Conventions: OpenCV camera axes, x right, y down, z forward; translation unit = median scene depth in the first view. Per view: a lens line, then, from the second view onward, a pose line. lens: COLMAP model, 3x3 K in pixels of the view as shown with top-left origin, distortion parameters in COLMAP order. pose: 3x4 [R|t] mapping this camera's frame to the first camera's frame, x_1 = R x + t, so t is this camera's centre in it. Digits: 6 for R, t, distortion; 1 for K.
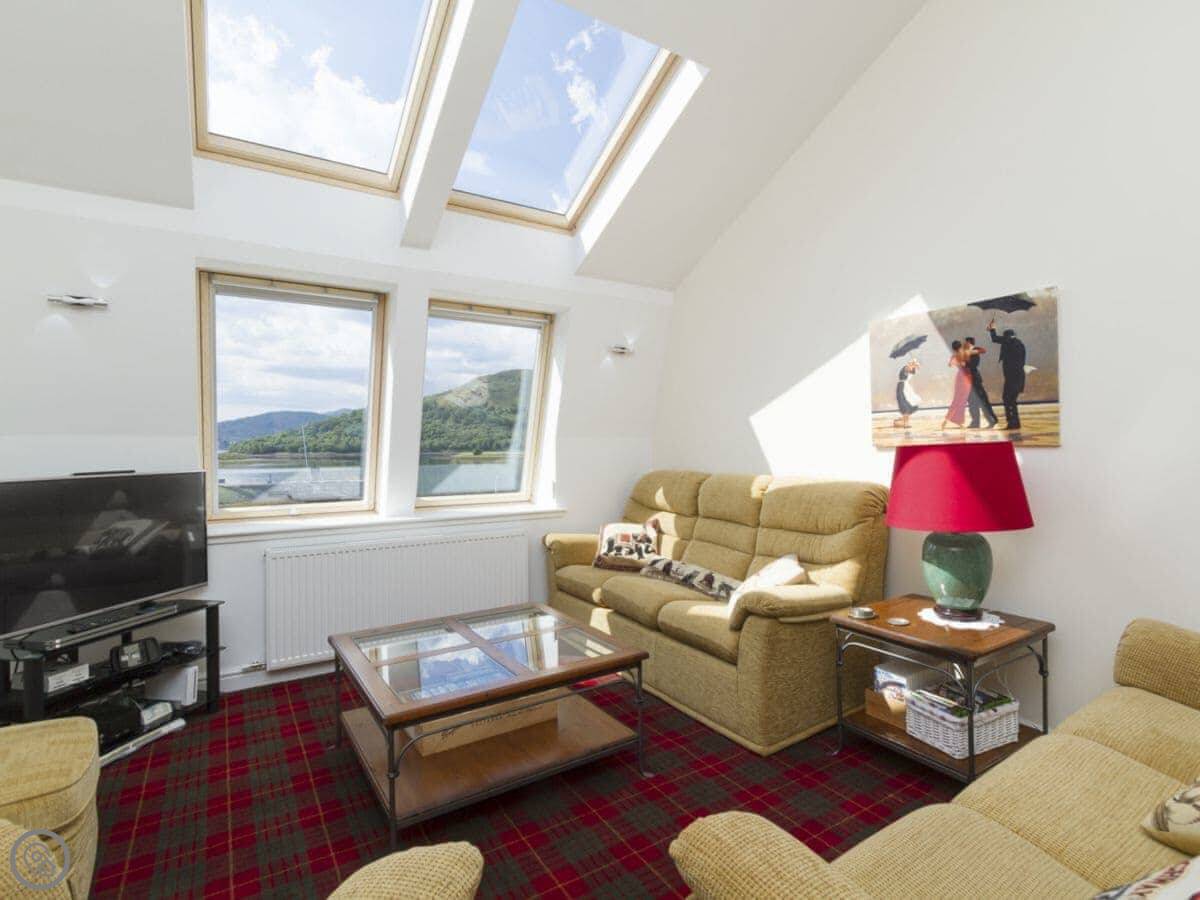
lens RADIAL K [[614.3, 0, 632.3], [0, 614.3, 449.8], [0, 0, 1]] dist [0.000958, 0.000449]
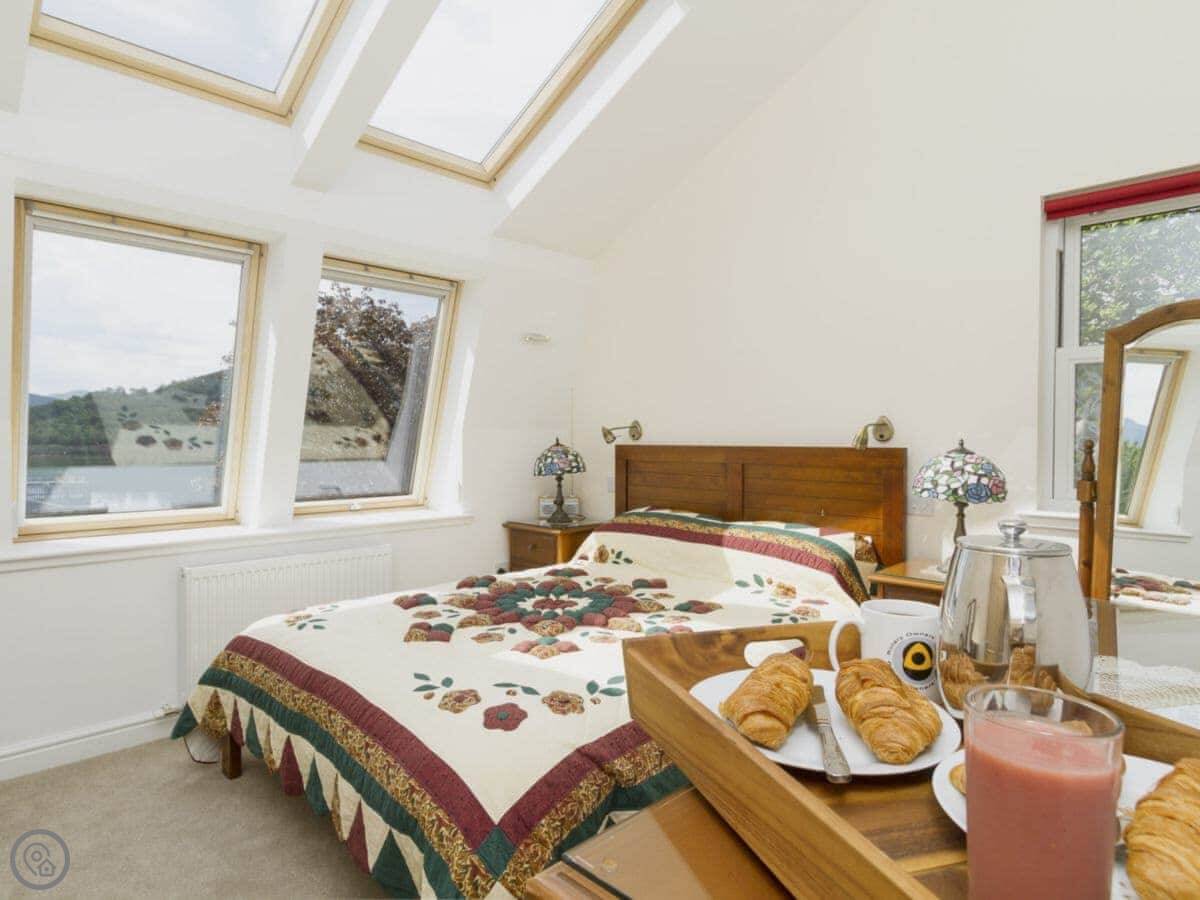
lens RADIAL K [[868.0, 0, 600.0], [0, 868.0, 450.0], [0, 0, 1]] dist [0.056968, -0.006075]
pose [[0.959349, 0.005144, 0.282175, -0.319203], [-0.006581, 0.999970, 0.004144, 0.002443], [-0.282145, -0.005833, 0.959354, -0.211226]]
